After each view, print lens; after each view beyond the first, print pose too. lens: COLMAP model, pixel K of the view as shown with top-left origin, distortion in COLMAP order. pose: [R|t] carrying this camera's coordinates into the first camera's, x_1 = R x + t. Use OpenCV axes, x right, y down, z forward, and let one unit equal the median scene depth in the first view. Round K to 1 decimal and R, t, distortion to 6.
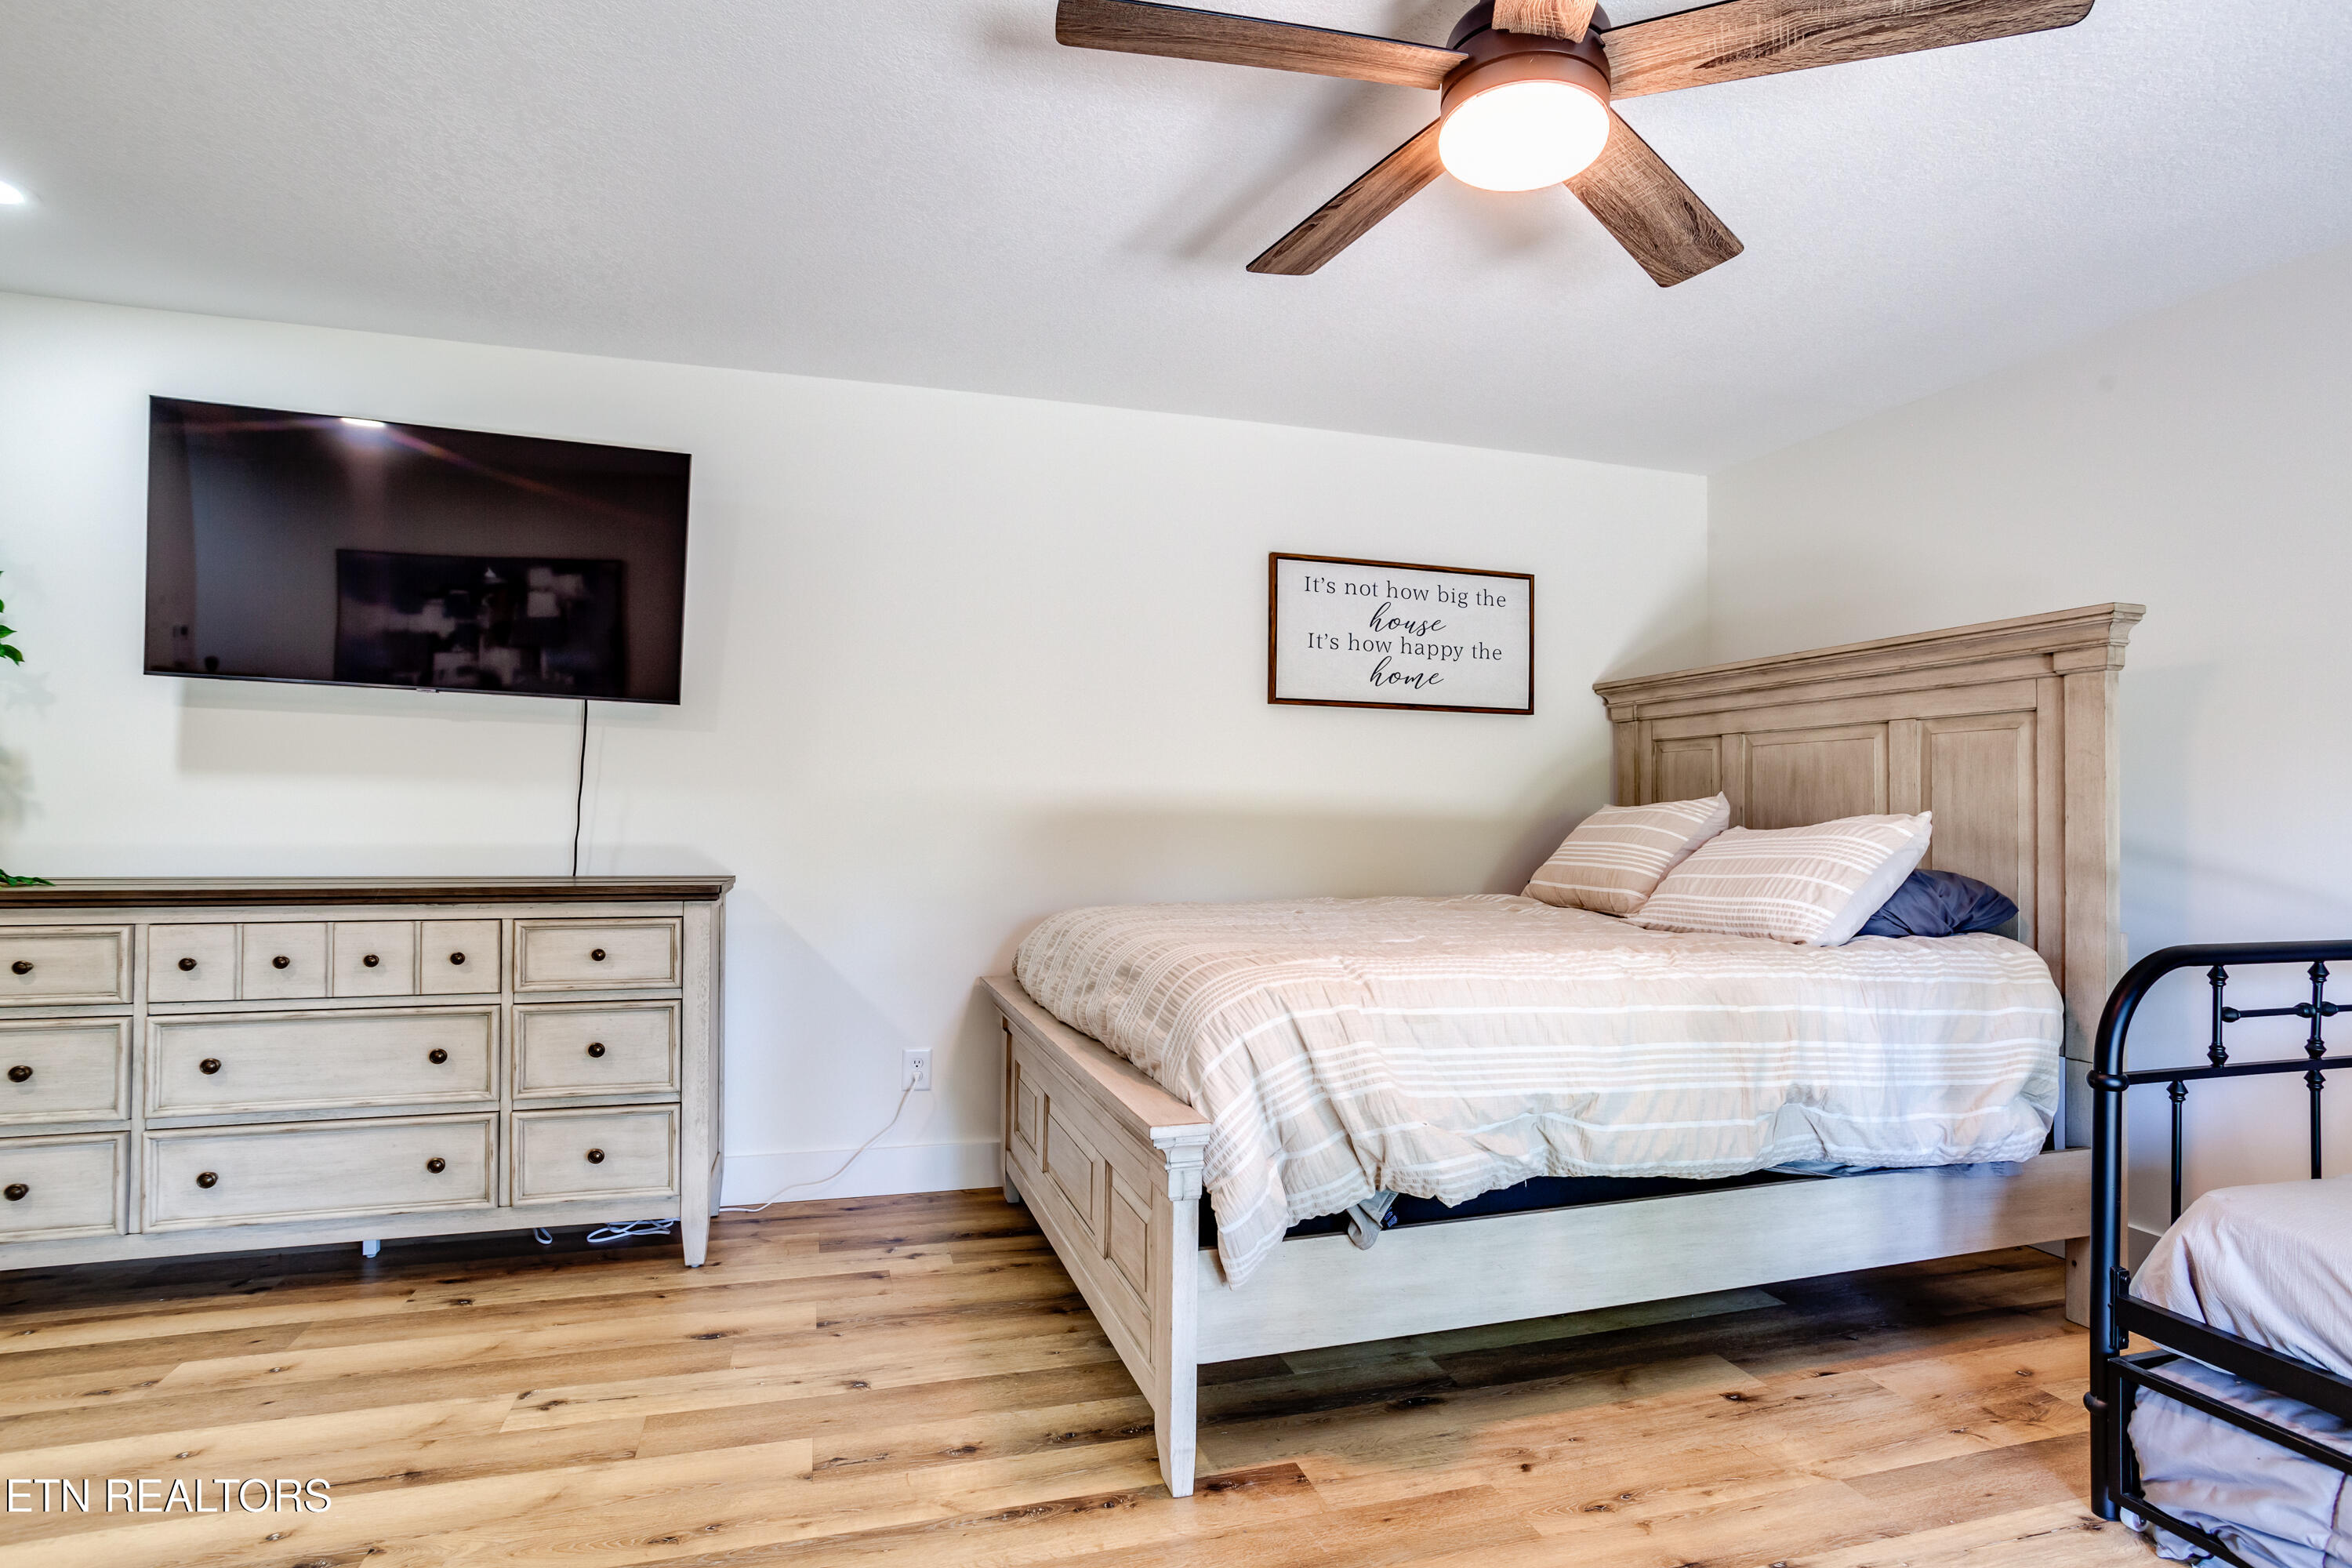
lens RADIAL K [[1167.0, 0, 1186.4], [0, 1167.0, 785.5], [0, 0, 1]] dist [-0.061475, 0.029509]
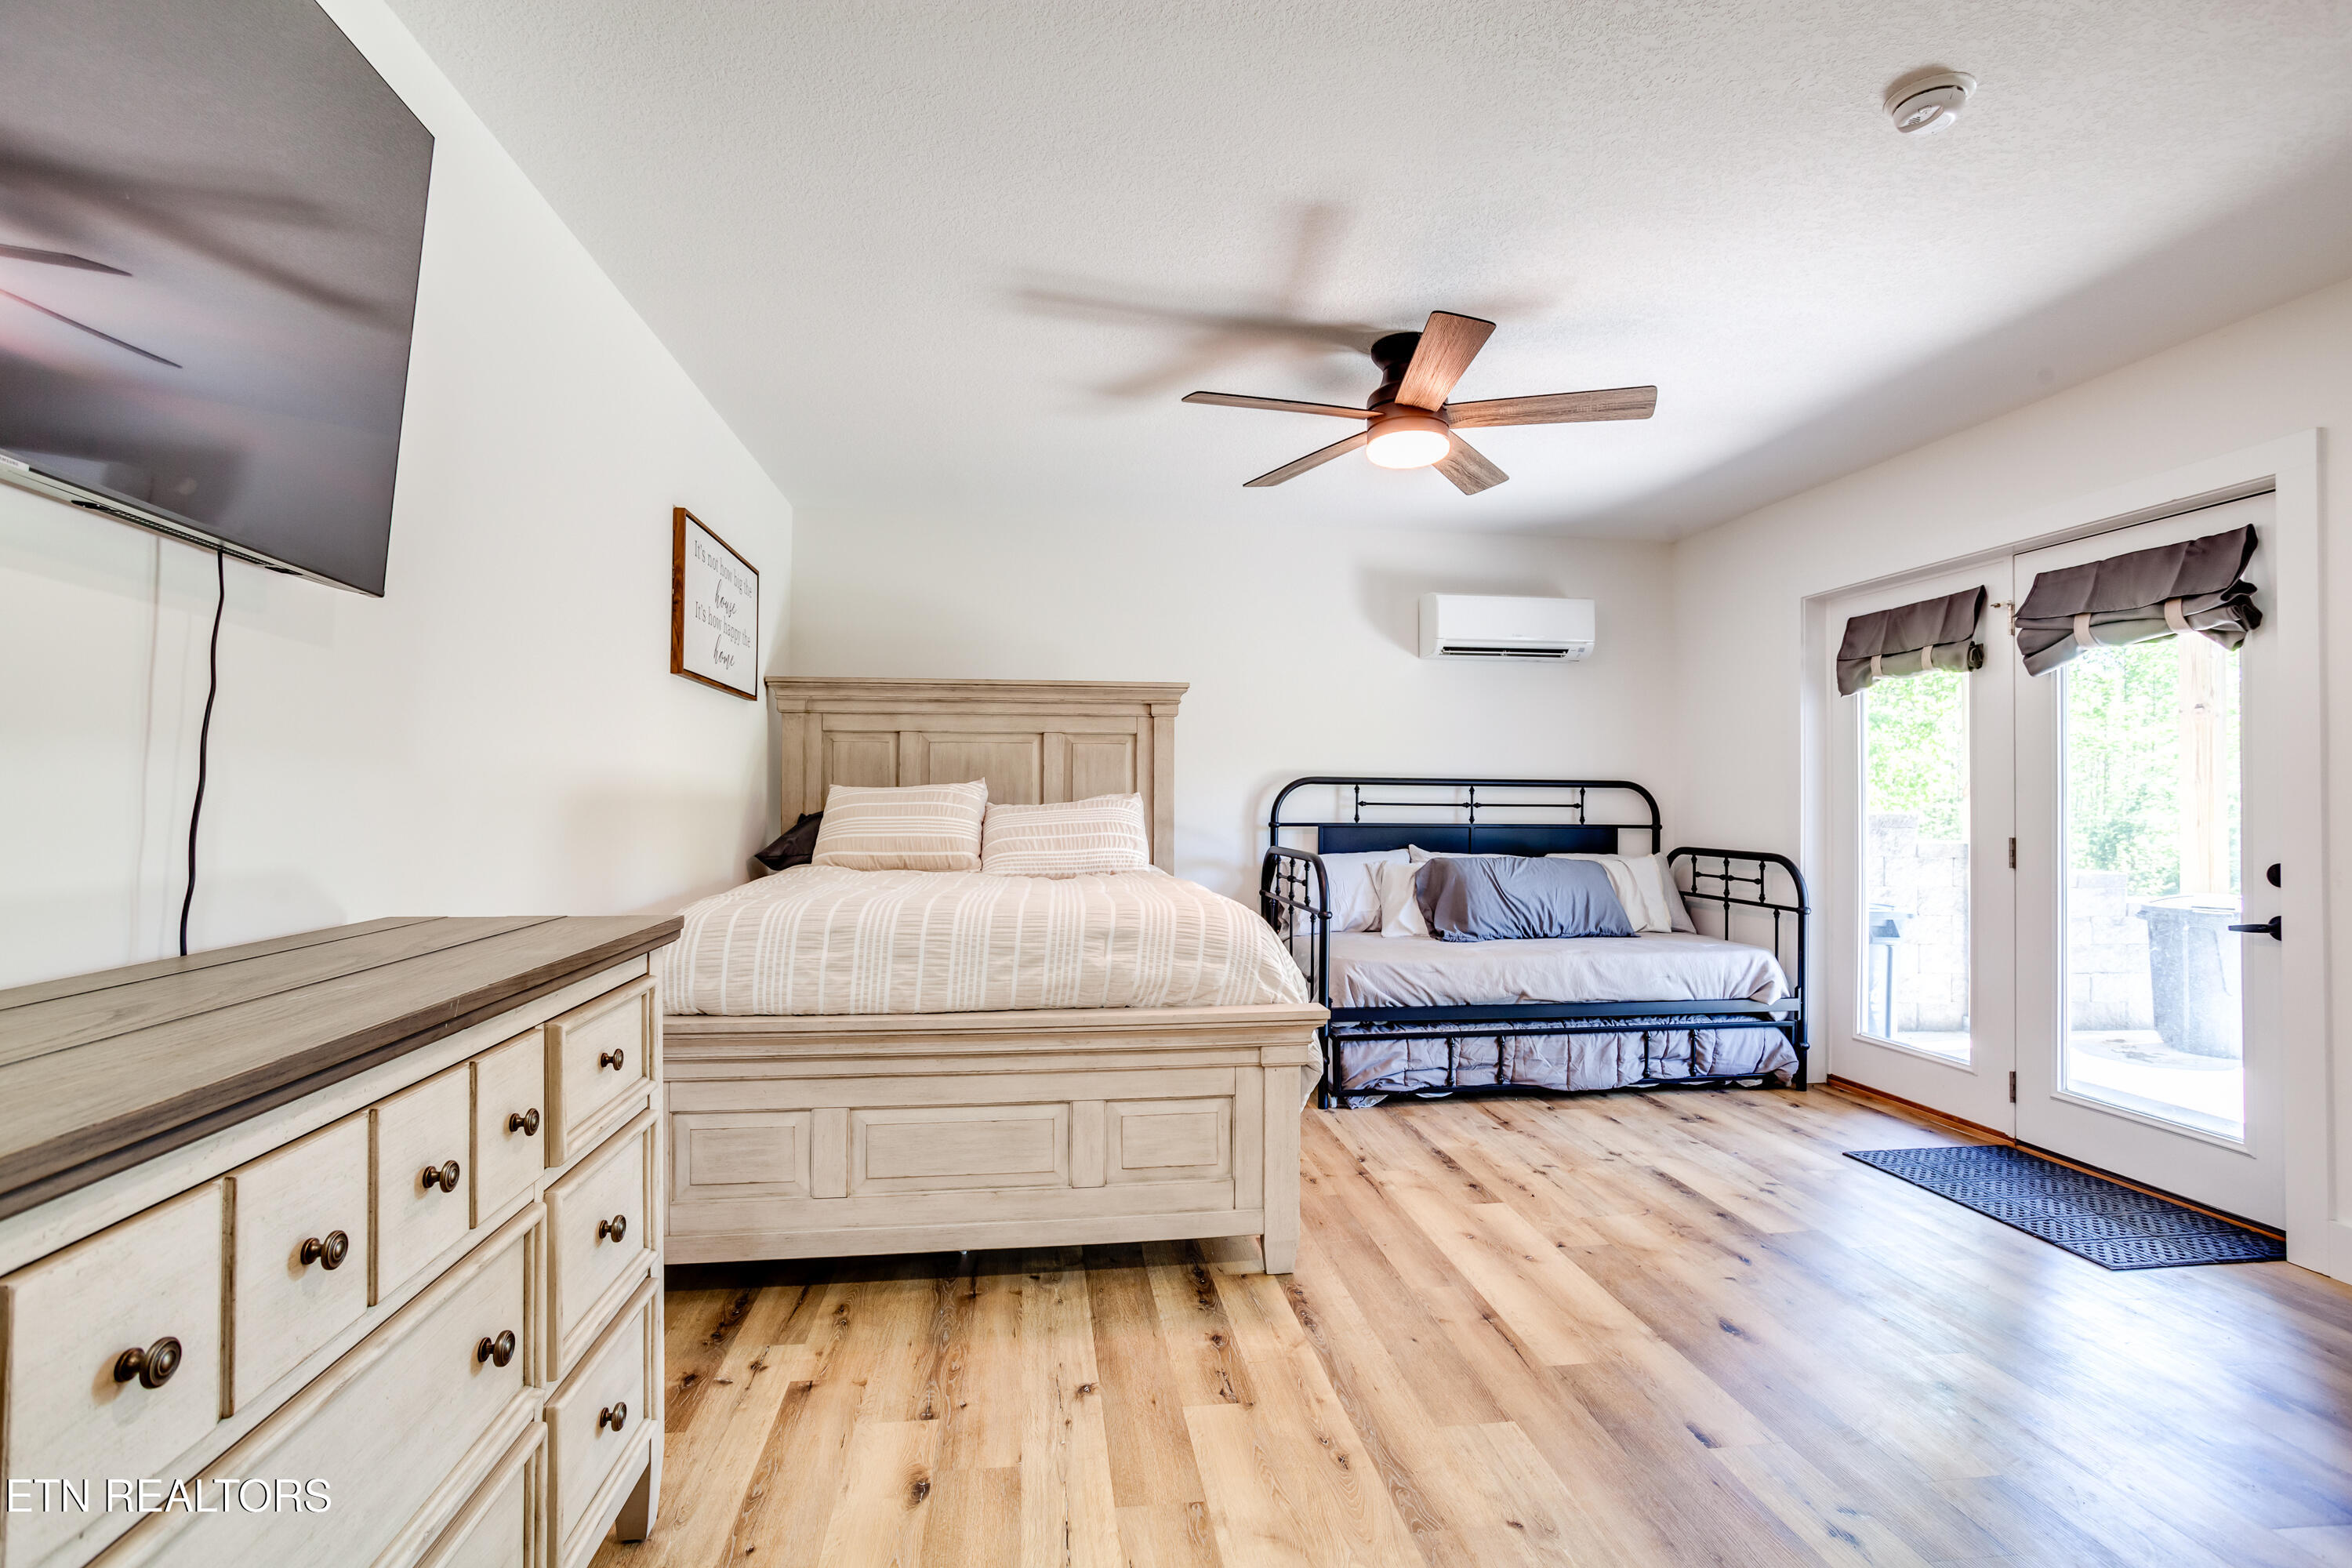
lens RADIAL K [[1167.0, 0, 1186.4], [0, 1167.0, 785.5], [0, 0, 1]] dist [-0.061475, 0.029509]
pose [[0.150893, -0.002274, 0.988548, -1.049307], [-0.027391, 0.999604, 0.006480, -0.001168], [-0.988171, -0.028055, 0.150771, 0.659588]]
